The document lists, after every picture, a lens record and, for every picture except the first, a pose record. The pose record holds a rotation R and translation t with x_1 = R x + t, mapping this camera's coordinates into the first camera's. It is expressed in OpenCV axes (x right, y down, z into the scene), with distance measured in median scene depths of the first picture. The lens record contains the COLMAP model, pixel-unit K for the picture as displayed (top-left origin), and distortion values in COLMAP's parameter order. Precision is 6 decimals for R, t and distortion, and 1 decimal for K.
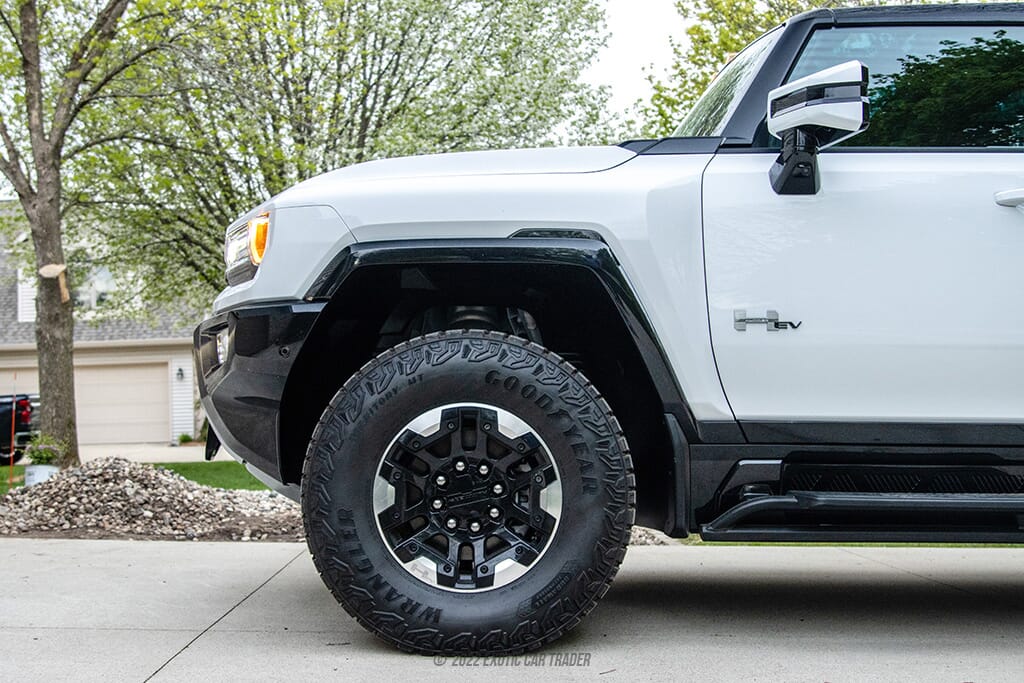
lens RADIAL K [[1164.0, 0, 499.3], [0, 1164.0, 345.2], [0, 0, 1]] dist [-0.090262, -0.010115]
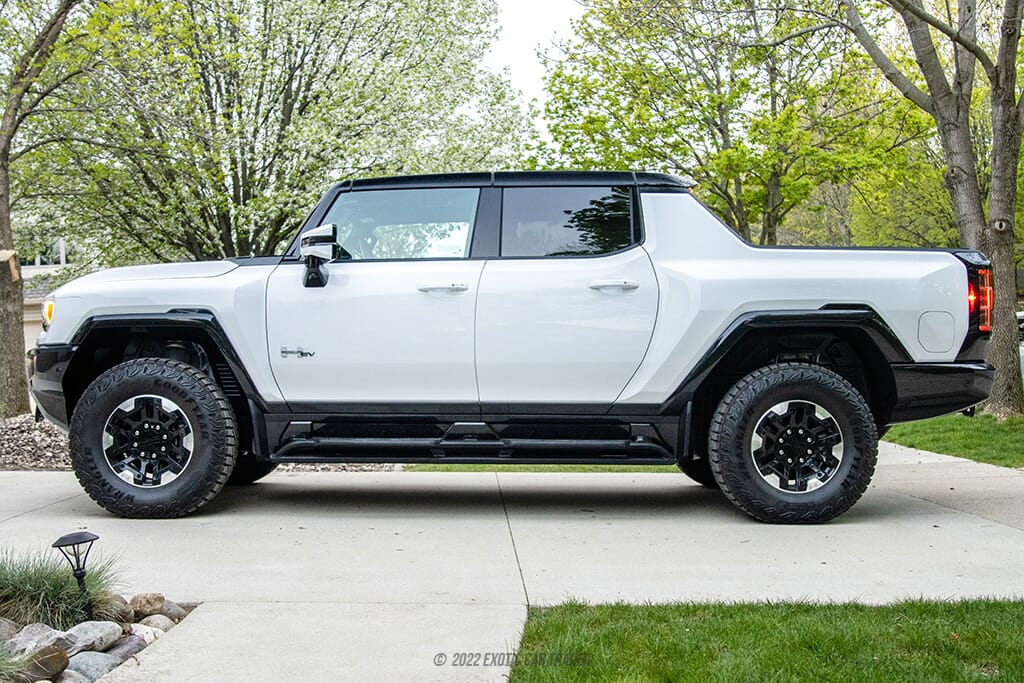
lens RADIAL K [[1250.8, 0, 526.9], [0, 1250.8, 339.4], [0, 0, 1]] dist [-0.081336, -0.054208]
pose [[0.999949, -0.009947, -0.001772, 0.623259], [0.010024, 0.998678, 0.050426, -0.145594], [0.001268, -0.050441, 0.998726, -1.124365]]
